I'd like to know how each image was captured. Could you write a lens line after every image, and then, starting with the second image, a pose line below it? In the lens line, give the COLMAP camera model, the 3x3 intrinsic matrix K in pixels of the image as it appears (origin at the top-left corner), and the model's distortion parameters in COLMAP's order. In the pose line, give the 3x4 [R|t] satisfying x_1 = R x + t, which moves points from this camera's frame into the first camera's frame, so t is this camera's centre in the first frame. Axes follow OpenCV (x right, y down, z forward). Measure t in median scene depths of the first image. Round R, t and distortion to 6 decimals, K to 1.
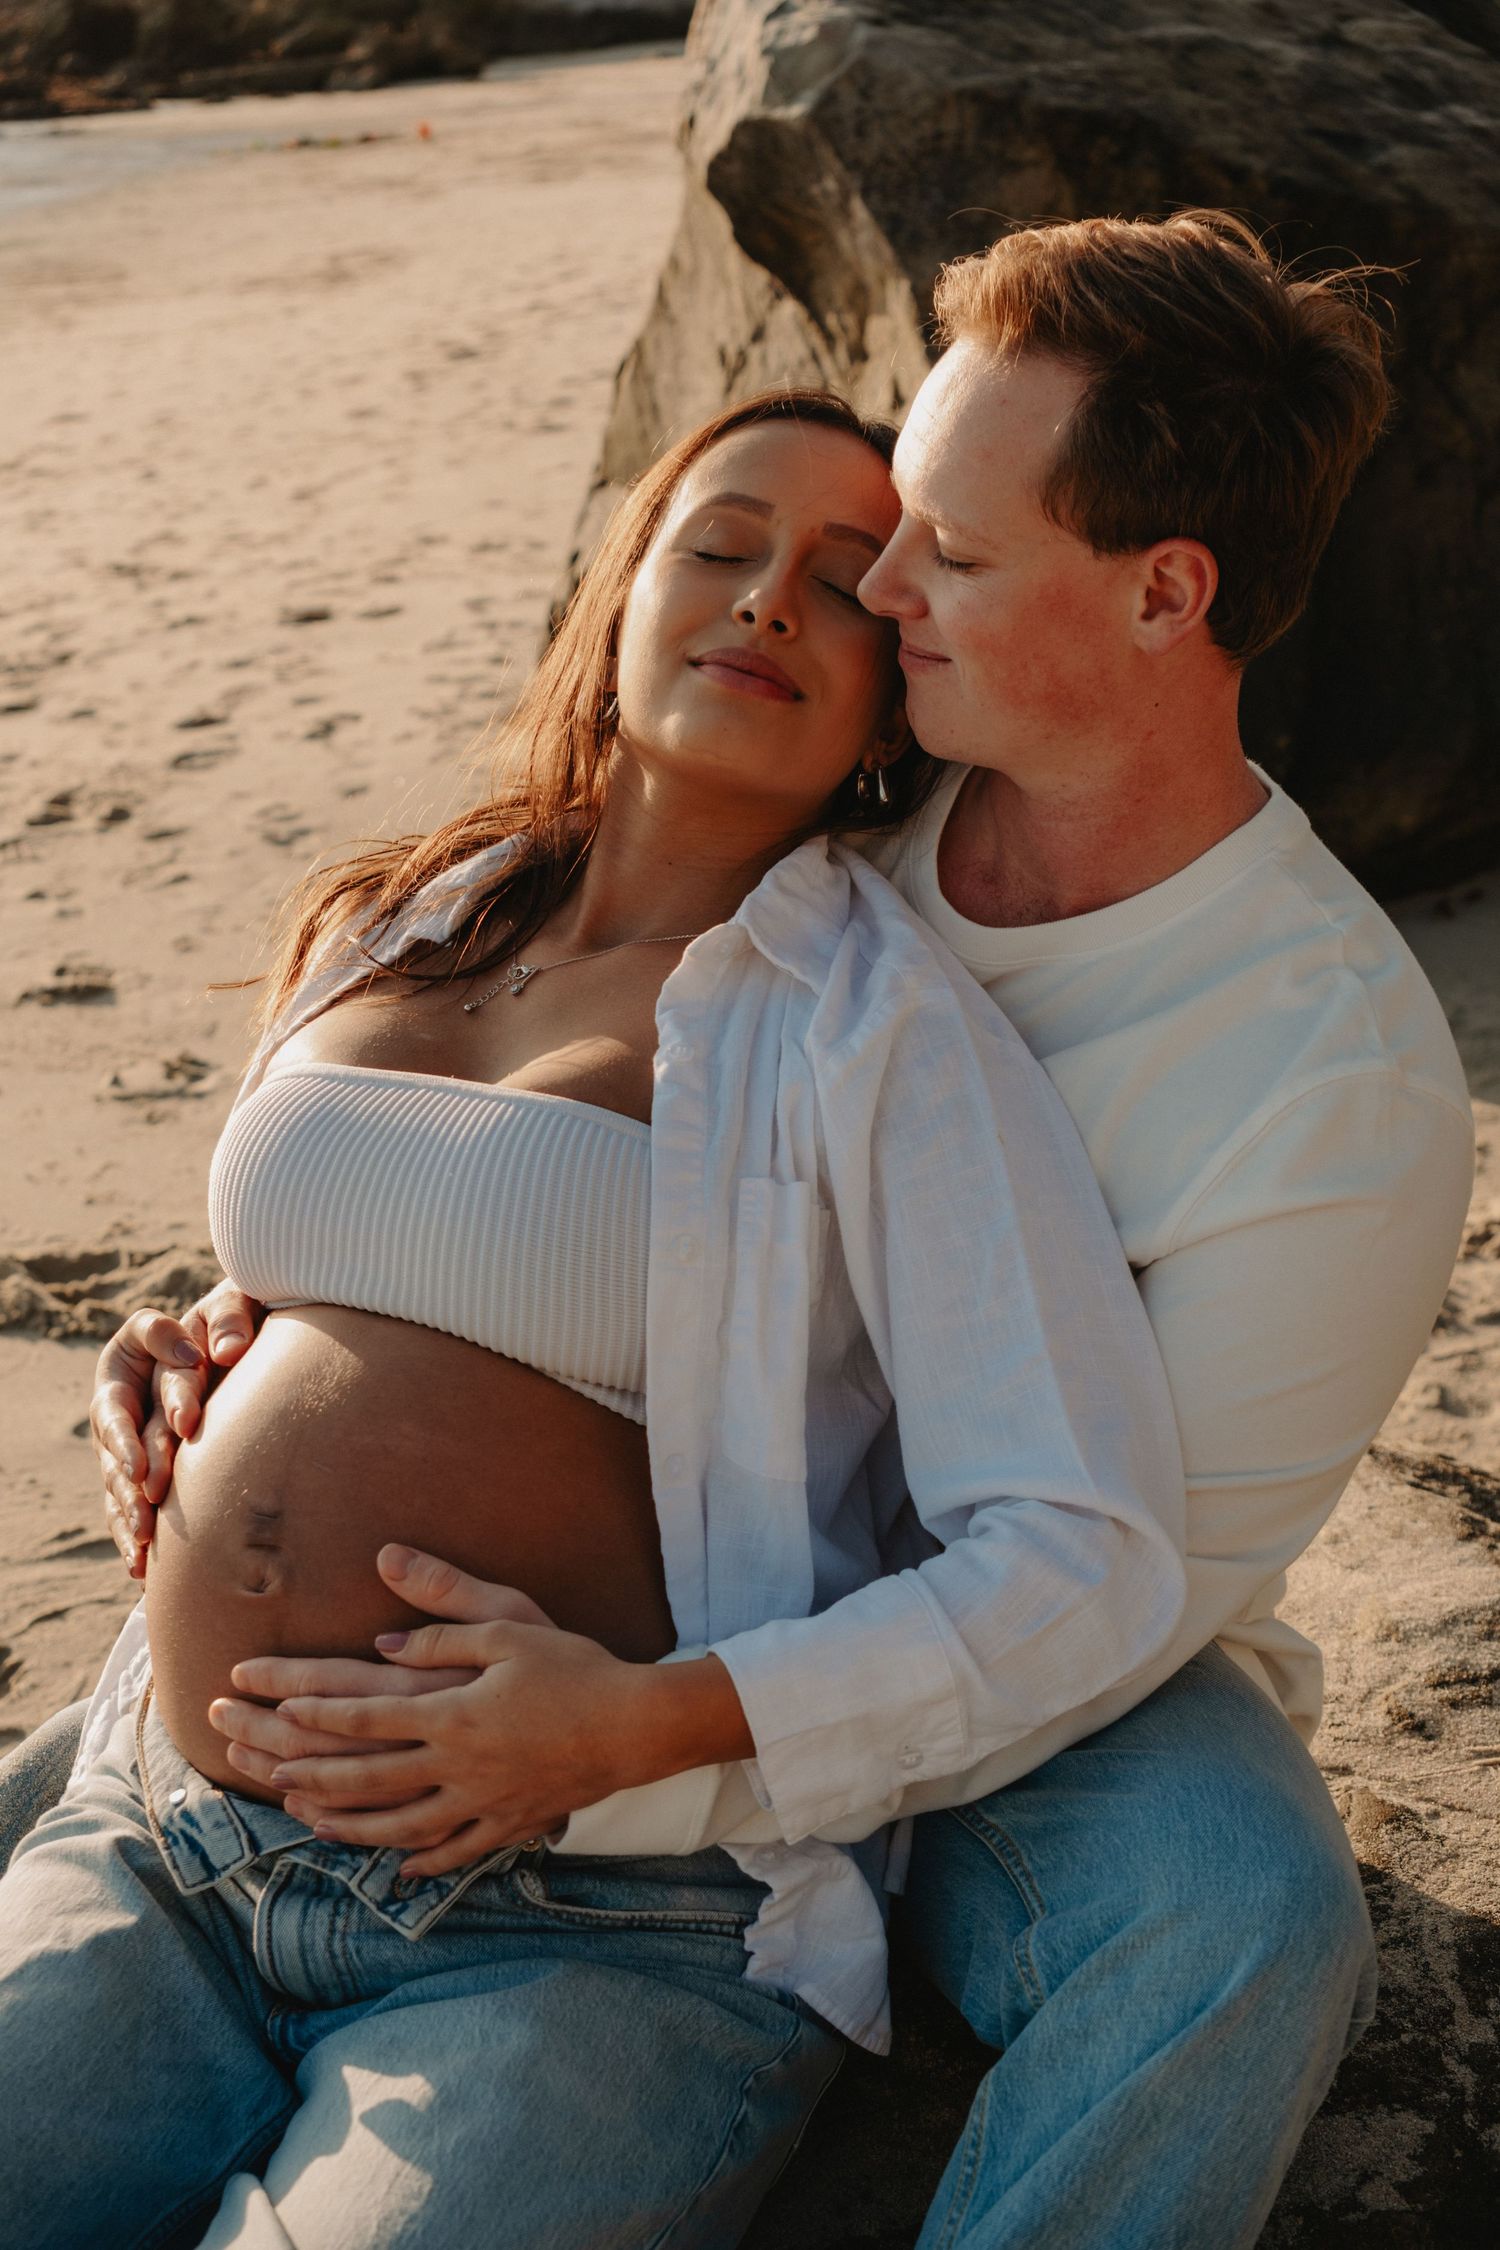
lens RADIAL K [[3176.4, 0, 717.0], [0, 3176.4, 1186.8], [0, 0, 1]] dist [0.072206, 0.000000]
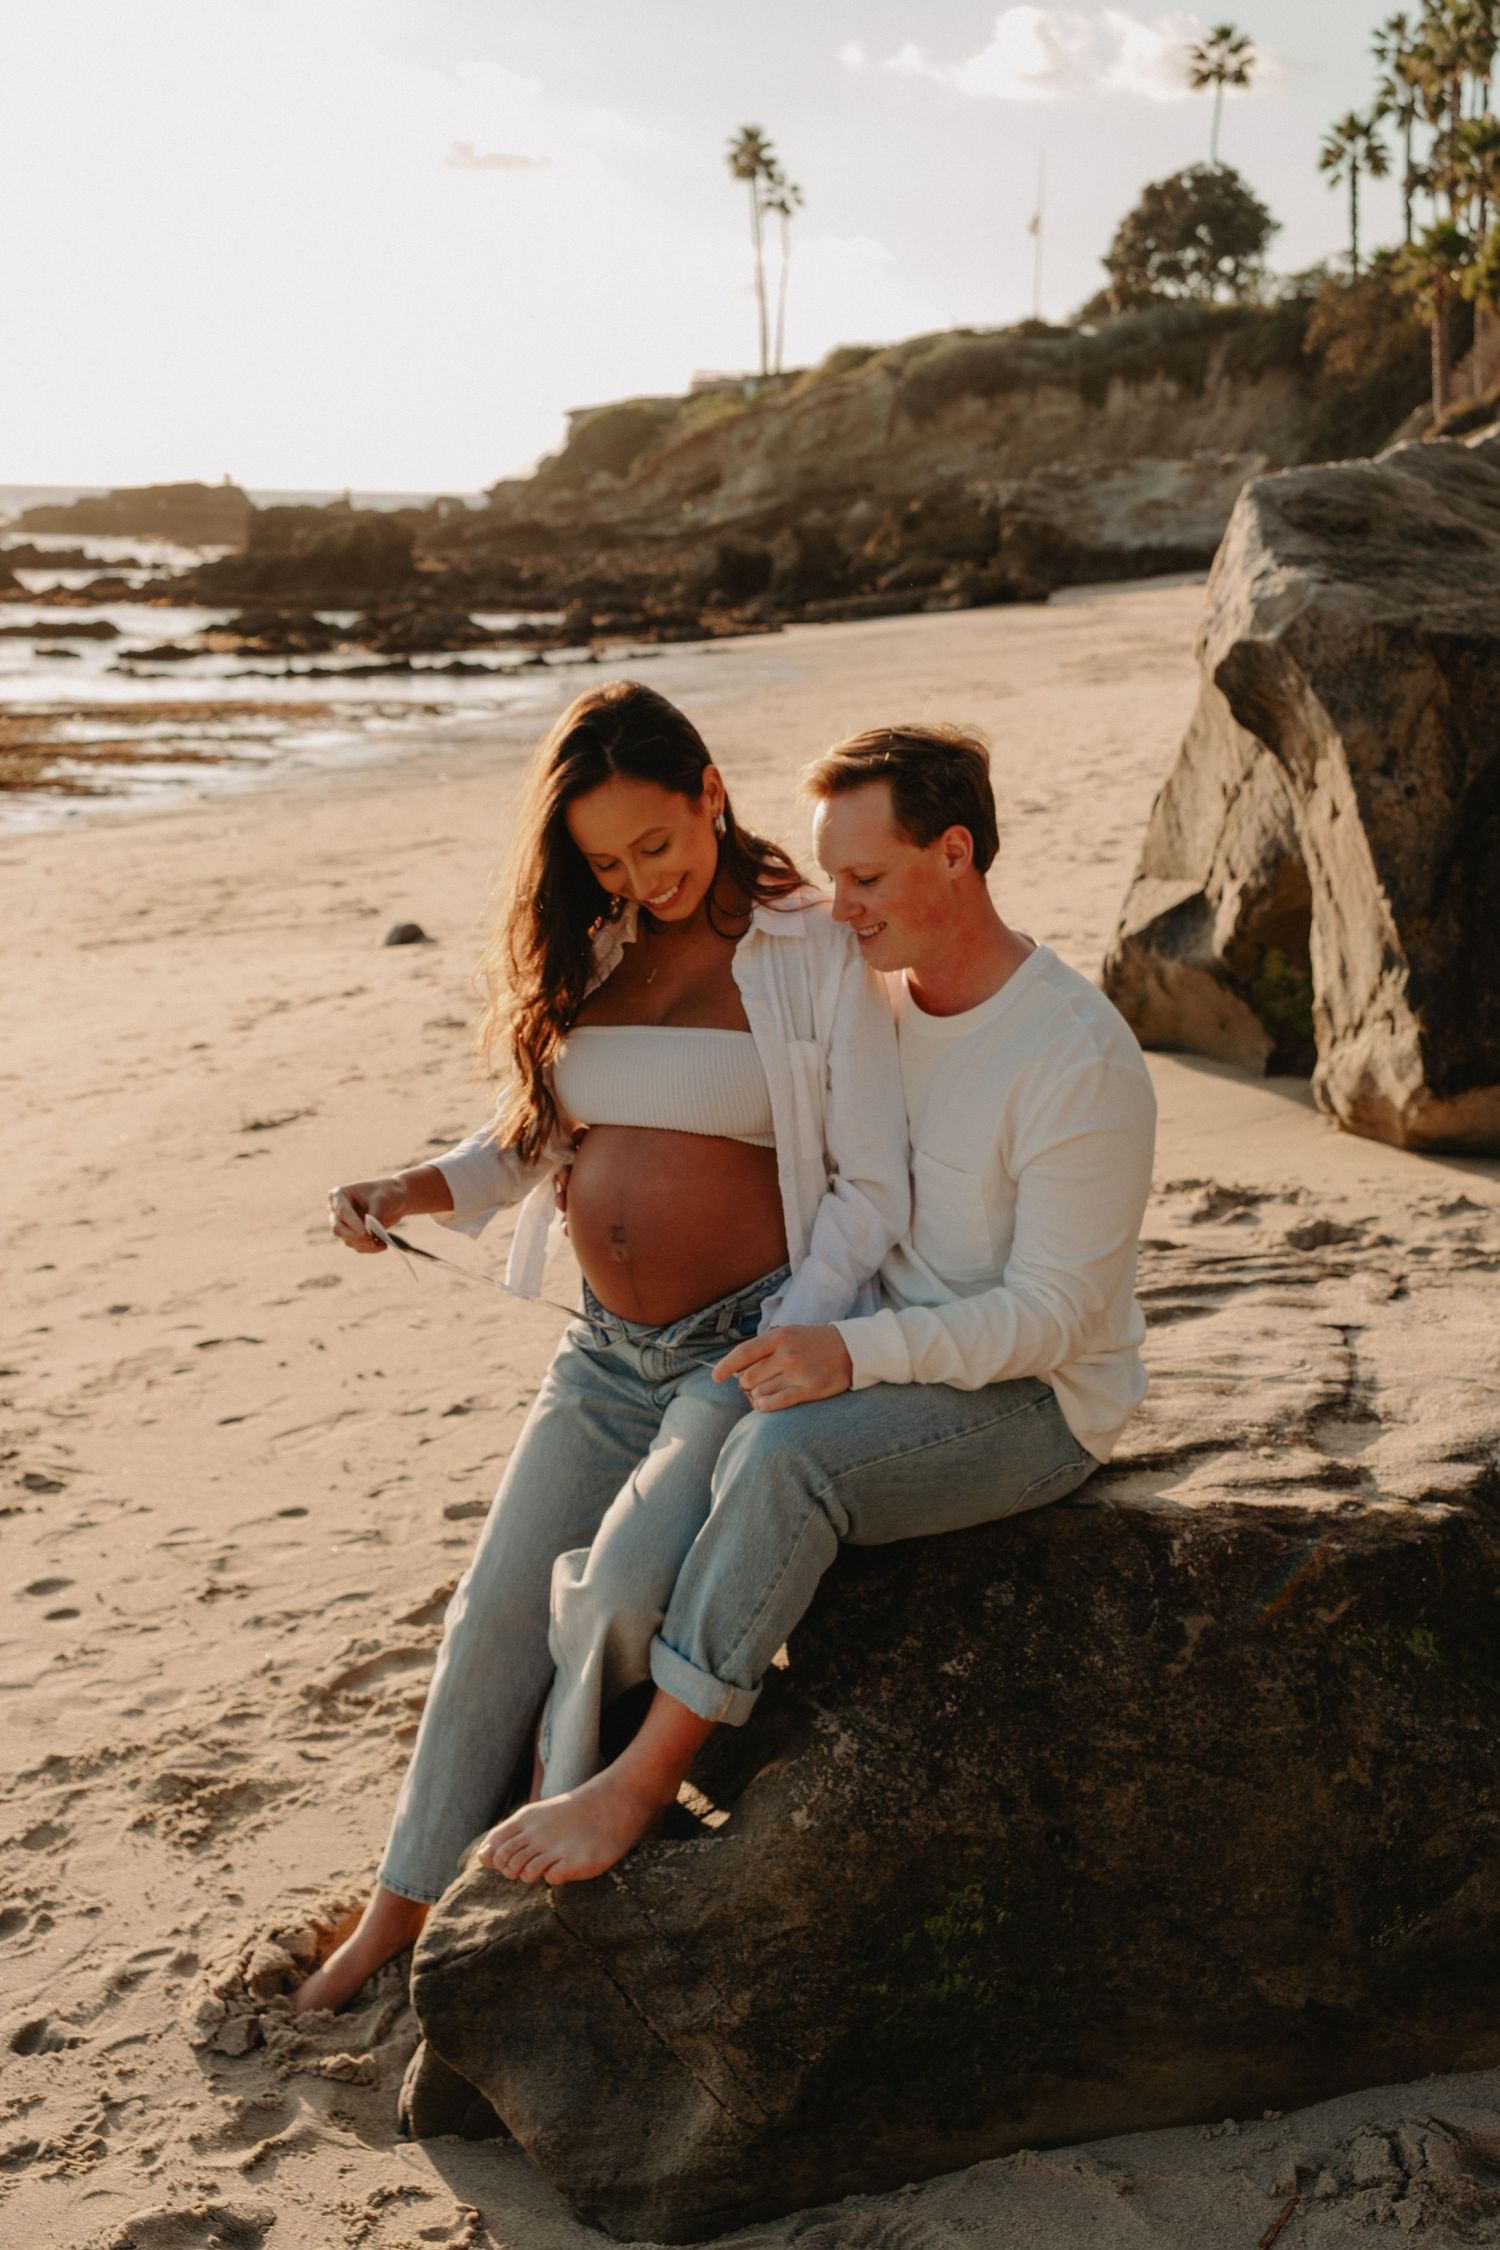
lens RADIAL K [[3035.0, 0, 710.4], [0, 3035.0, 1225.2], [0, 0, 1]] dist [-0.005409, 0.000000]
pose [[0.985263, 0.018095, -0.170089, 0.024925], [-0.039230, 0.991787, -0.121734, 0.284730], [0.166490, 0.126613, 0.977881, -0.928166]]
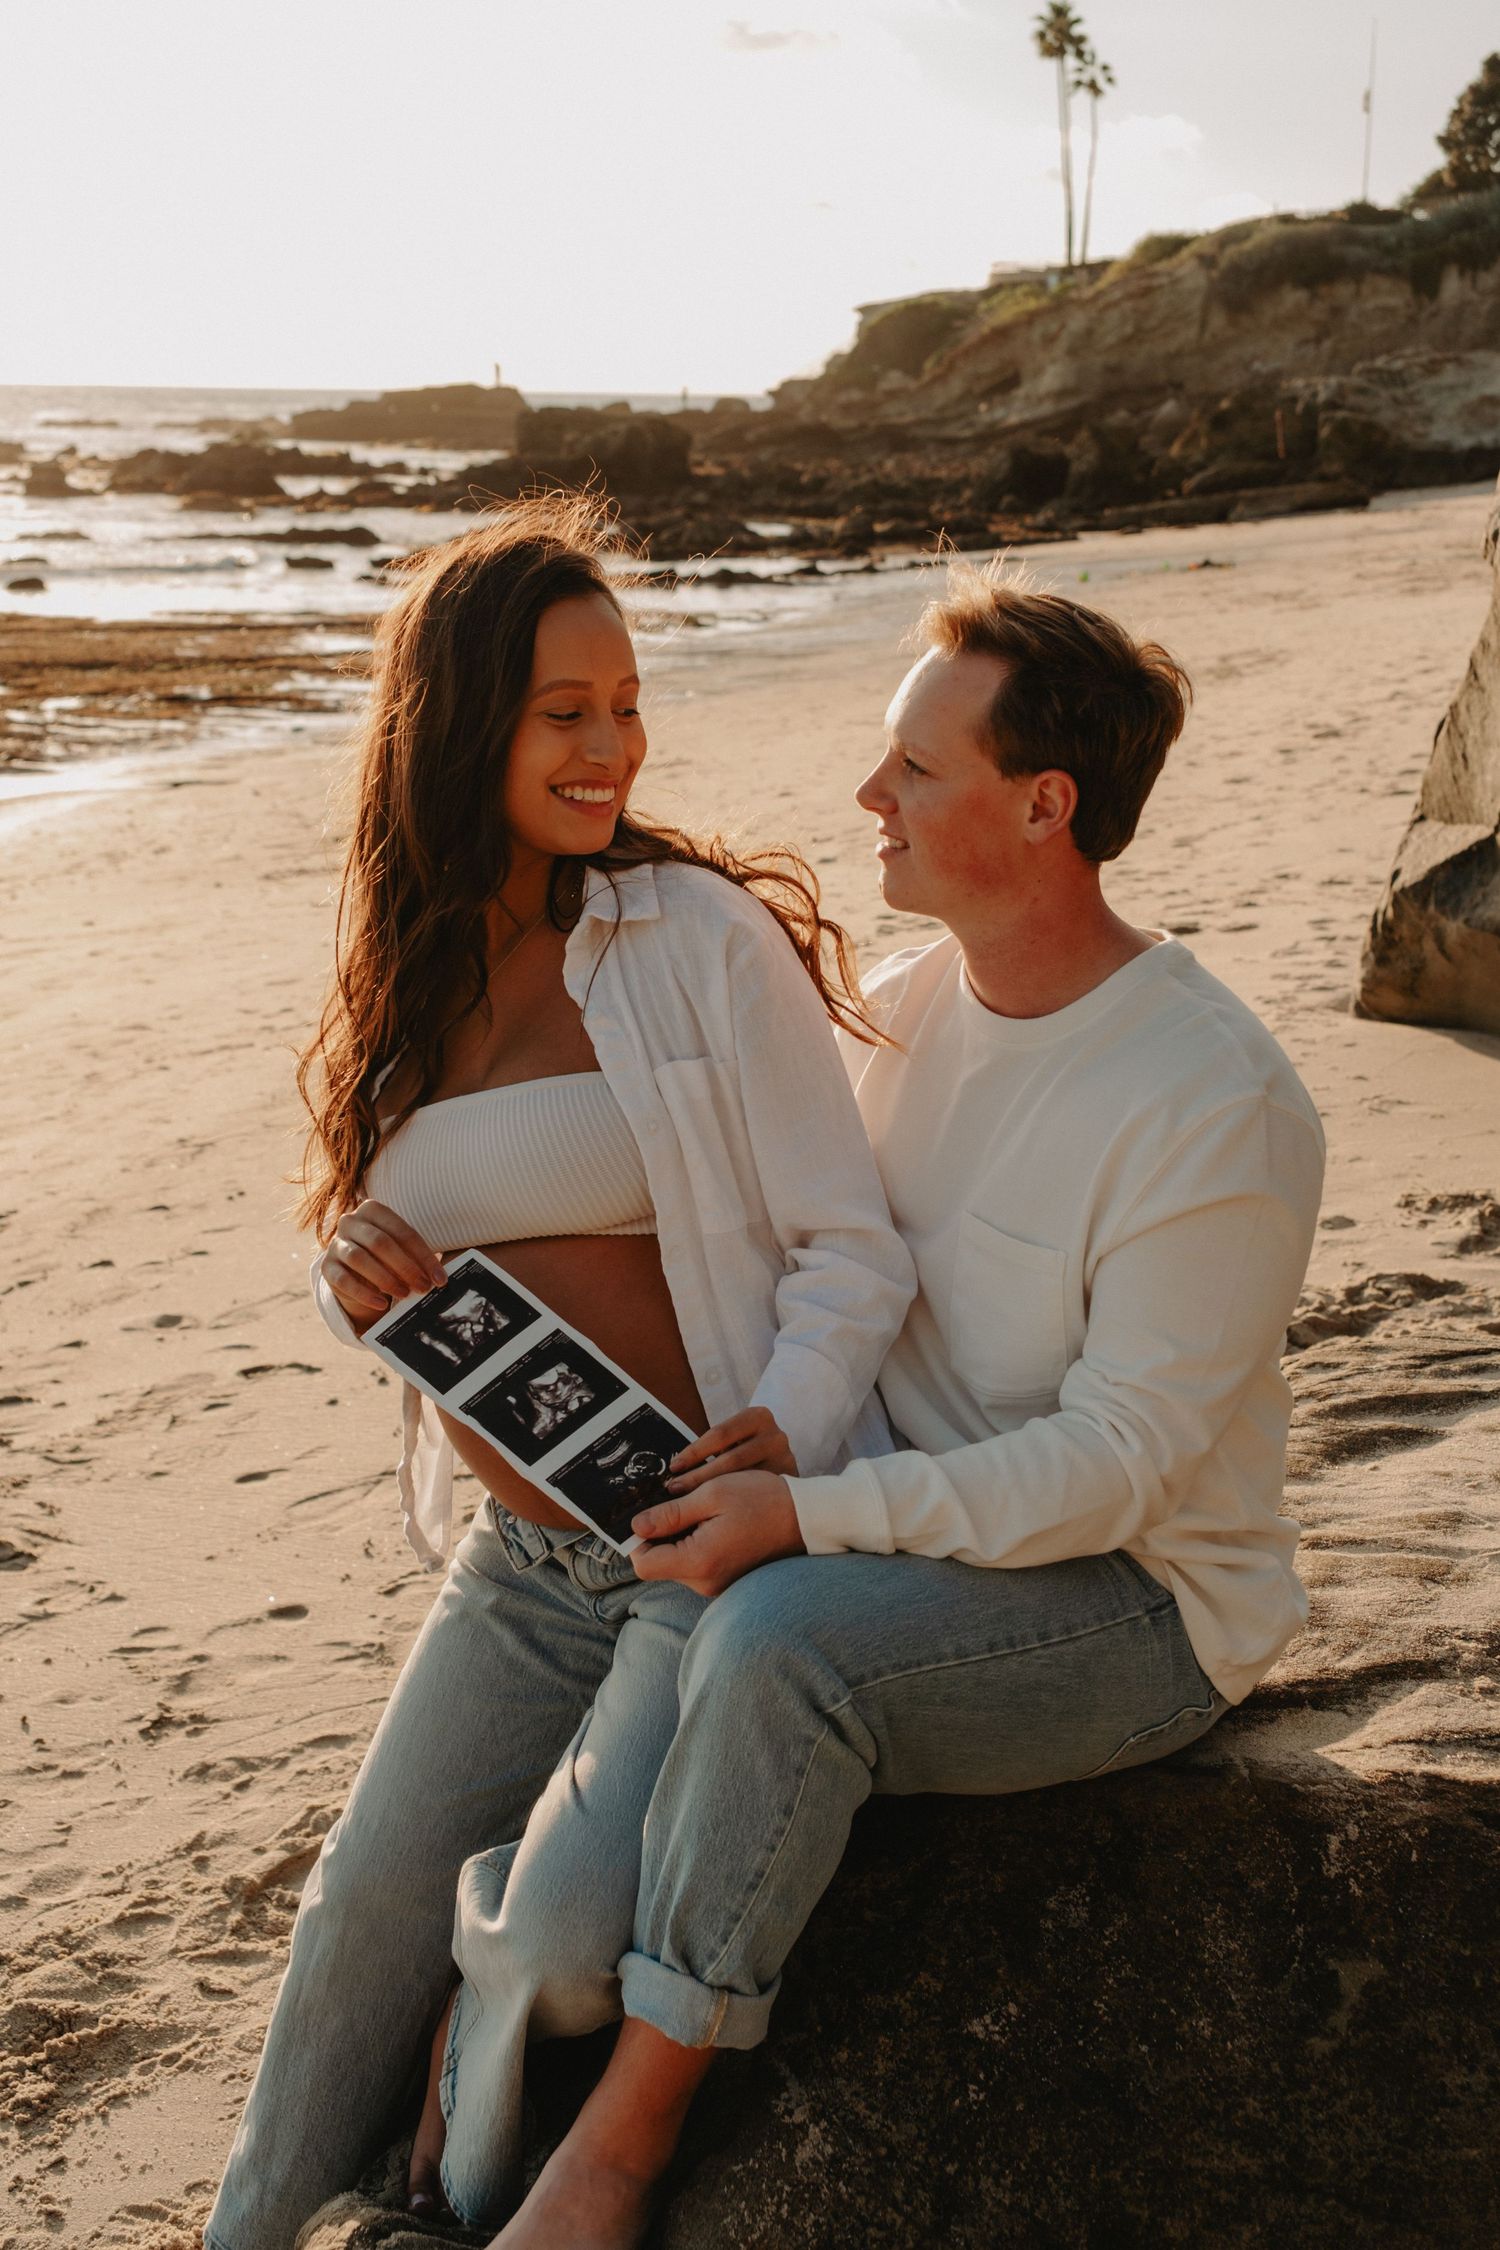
lens RADIAL K [[3035.0, 0, 772.2], [0, 3035.0, 1142.2], [0, 0, 1]] dist [-0.005409, 0.000000]
pose [[0.965479, 0.036371, -0.257927, 0.071770], [-0.068834, 0.990629, -0.117971, 0.147359], [0.251220, 0.131652, 0.958935, -0.427068]]
